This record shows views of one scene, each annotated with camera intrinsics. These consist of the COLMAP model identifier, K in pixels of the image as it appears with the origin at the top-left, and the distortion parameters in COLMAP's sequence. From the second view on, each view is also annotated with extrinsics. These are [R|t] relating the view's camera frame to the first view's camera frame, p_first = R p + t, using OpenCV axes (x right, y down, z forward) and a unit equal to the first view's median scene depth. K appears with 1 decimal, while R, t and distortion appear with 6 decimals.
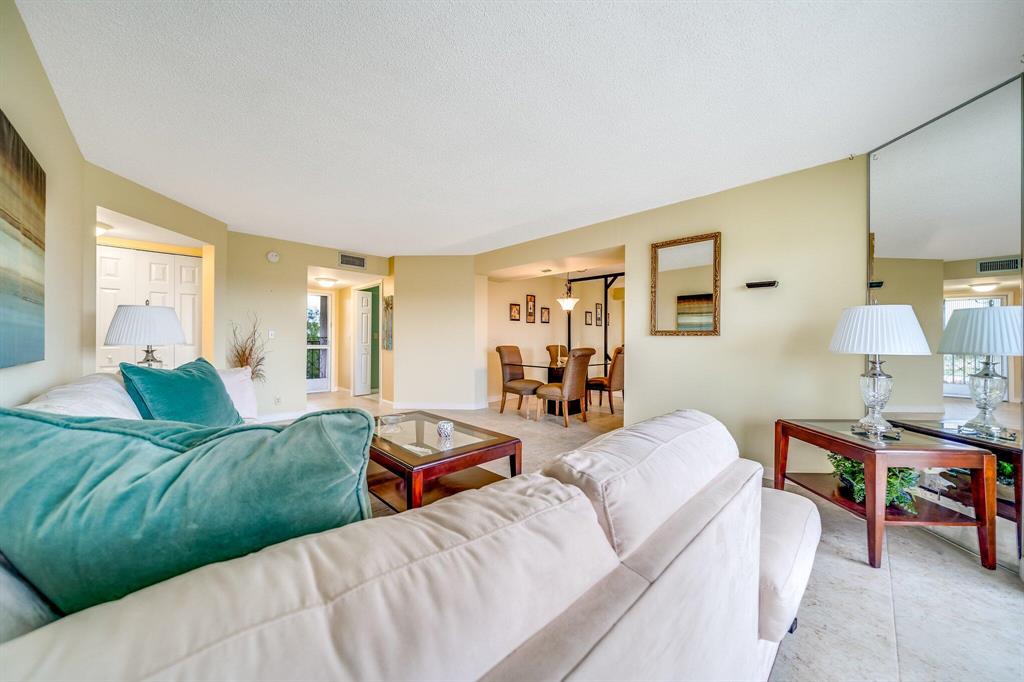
lens RADIAL K [[352.5, 0, 507.7], [0, 352.5, 333.0], [0, 0, 1]] dist [-0.001301, -0.000066]
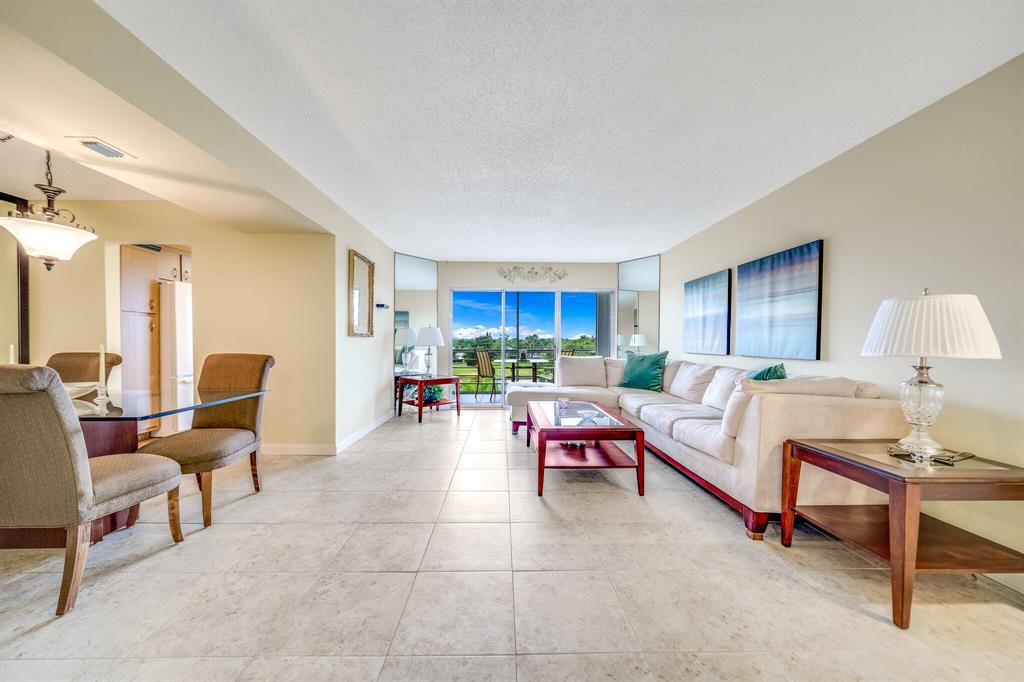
lens RADIAL K [[354.8, 0, 508.4], [0, 354.8, 345.6], [0, 0, 1]] dist [-0.000227, 0.000106]
pose [[-0.729975, -0.020812, 0.683157, -0.427469], [-0.025763, 0.999664, 0.002926, 0.013640], [-0.682988, -0.015465, -0.730266, 0.945914]]
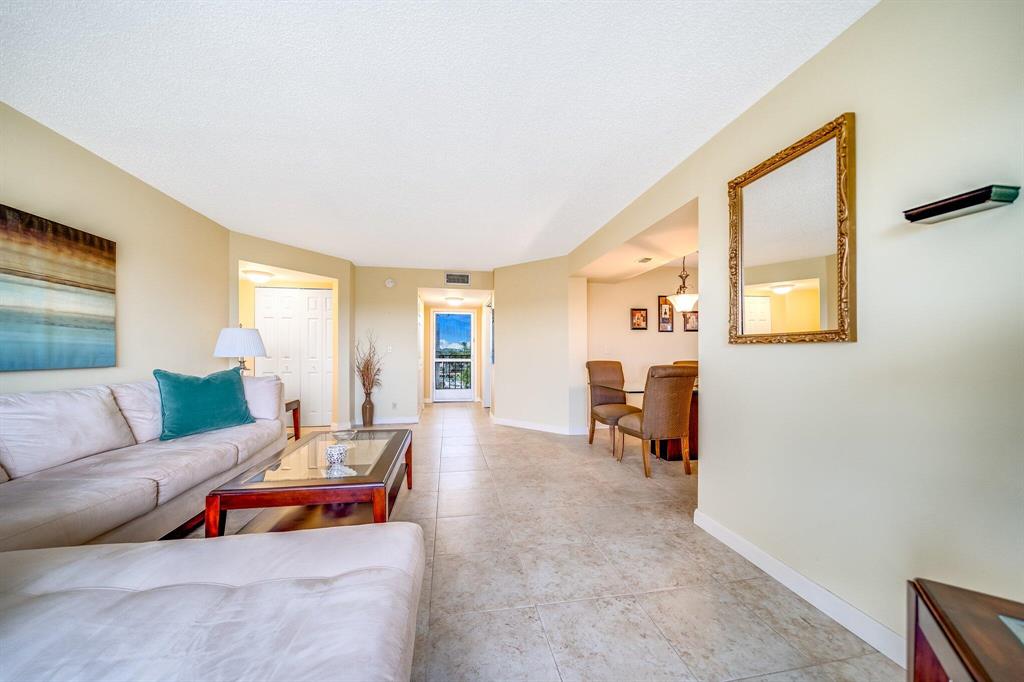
lens RADIAL K [[354.8, 0, 508.4], [0, 354.8, 345.6], [0, 0, 1]] dist [-0.000227, 0.000106]
pose [[0.828001, -0.014509, -0.560539, 0.277148], [0.011285, 0.999894, -0.009211, 0.005946], [0.560613, 0.001301, 0.828077, 0.214193]]
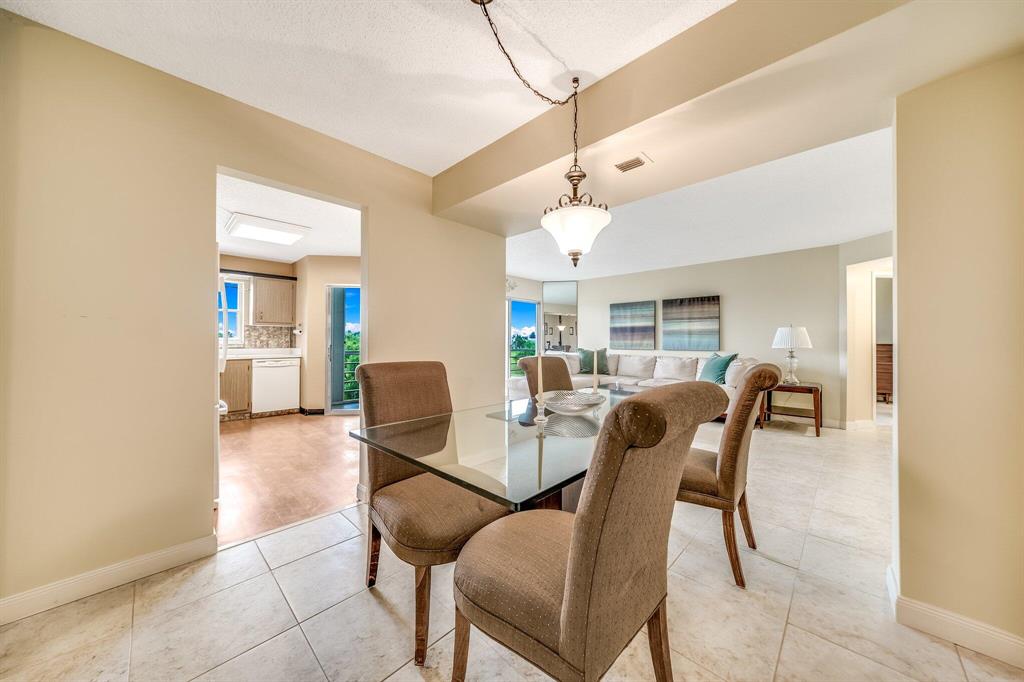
lens RADIAL K [[354.8, 0, 508.4], [0, 354.8, 345.6], [0, 0, 1]] dist [-0.000227, 0.000106]
pose [[-0.999524, -0.013018, -0.027967, 0.241432], [-0.012745, 0.999870, -0.009903, 0.026384], [0.028092, -0.009542, -0.999560, 1.331239]]
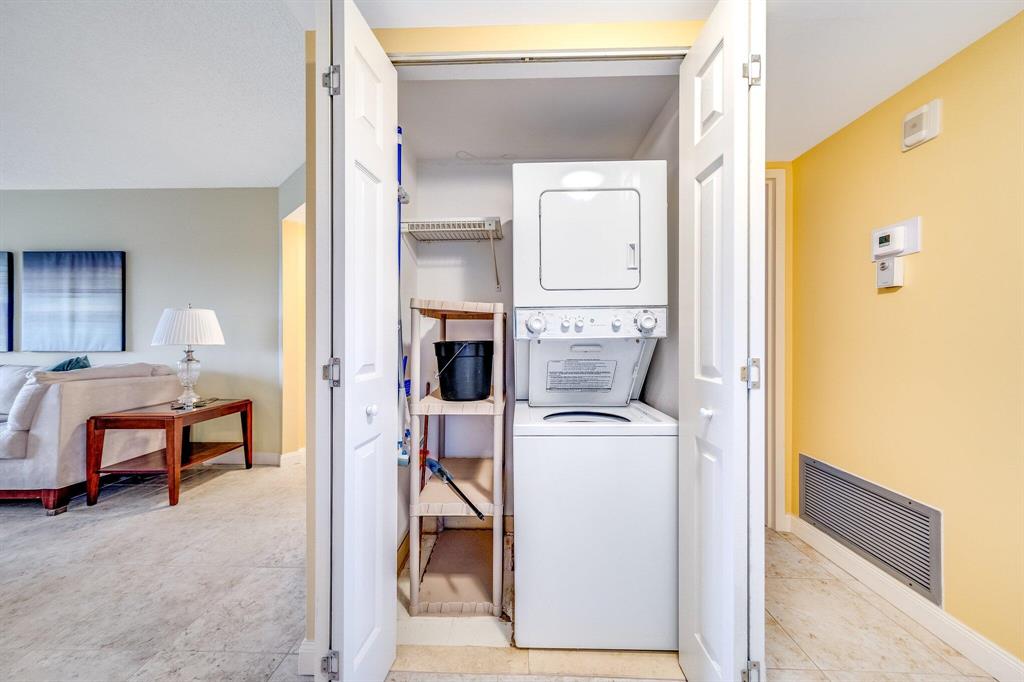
lens RADIAL K [[349.7, 0, 509.0], [0, 349.7, 339.6], [0, 0, 1]] dist [-0.006894, 0.002016]
pose [[-0.712809, -0.002774, -0.701352, -0.456388], [0.008362, 0.999887, -0.012454, 0.017376], [0.701308, -0.014742, -0.712706, 1.152034]]
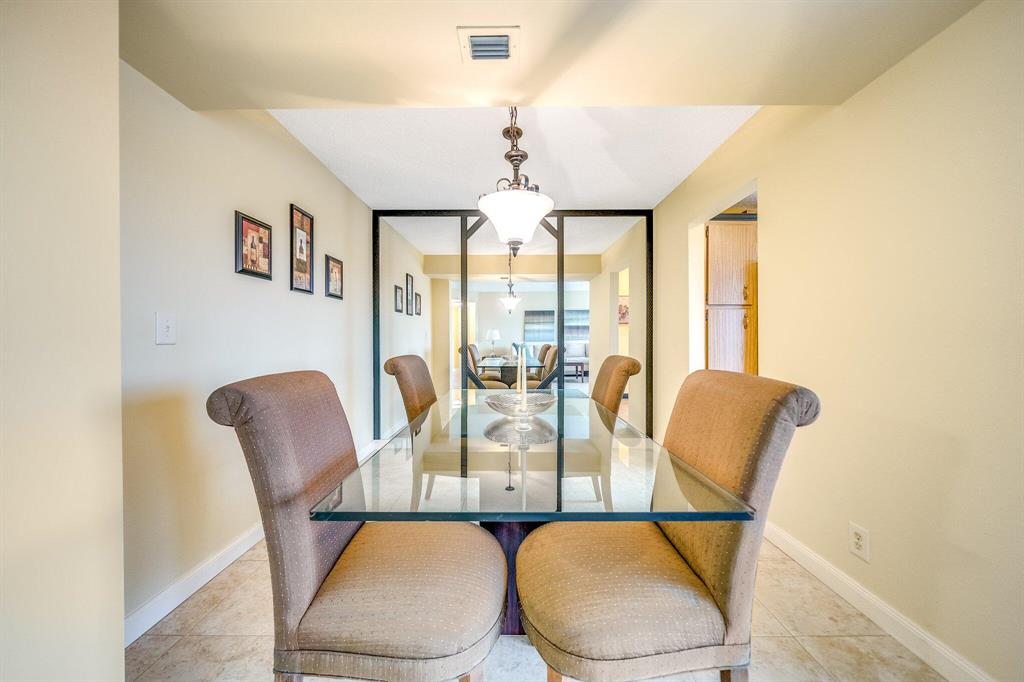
lens RADIAL K [[349.7, 0, 509.0], [0, 349.7, 339.6], [0, 0, 1]] dist [-0.006894, 0.002016]
pose [[0.698211, -0.010689, 0.715812, -0.049121], [-0.004692, 0.999799, 0.019506, 0.013430], [-0.715876, -0.016978, 0.698021, 0.797103]]
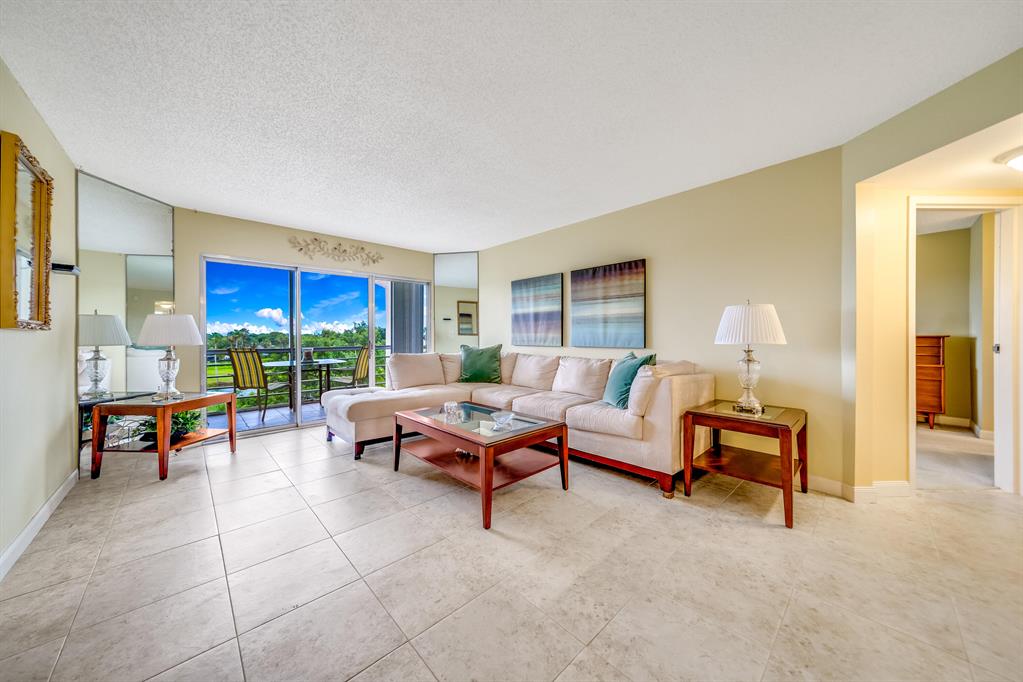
lens RADIAL K [[344.9, 0, 511.5], [0, 344.9, 341.0], [0, 0, 1]] dist [0.000717, 0.000047]
pose [[-0.999854, -0.005981, 0.016001, -0.173788], [-0.006066, 0.999968, -0.005307, 0.015144], [-0.015969, -0.005403, -0.999858, 0.938456]]
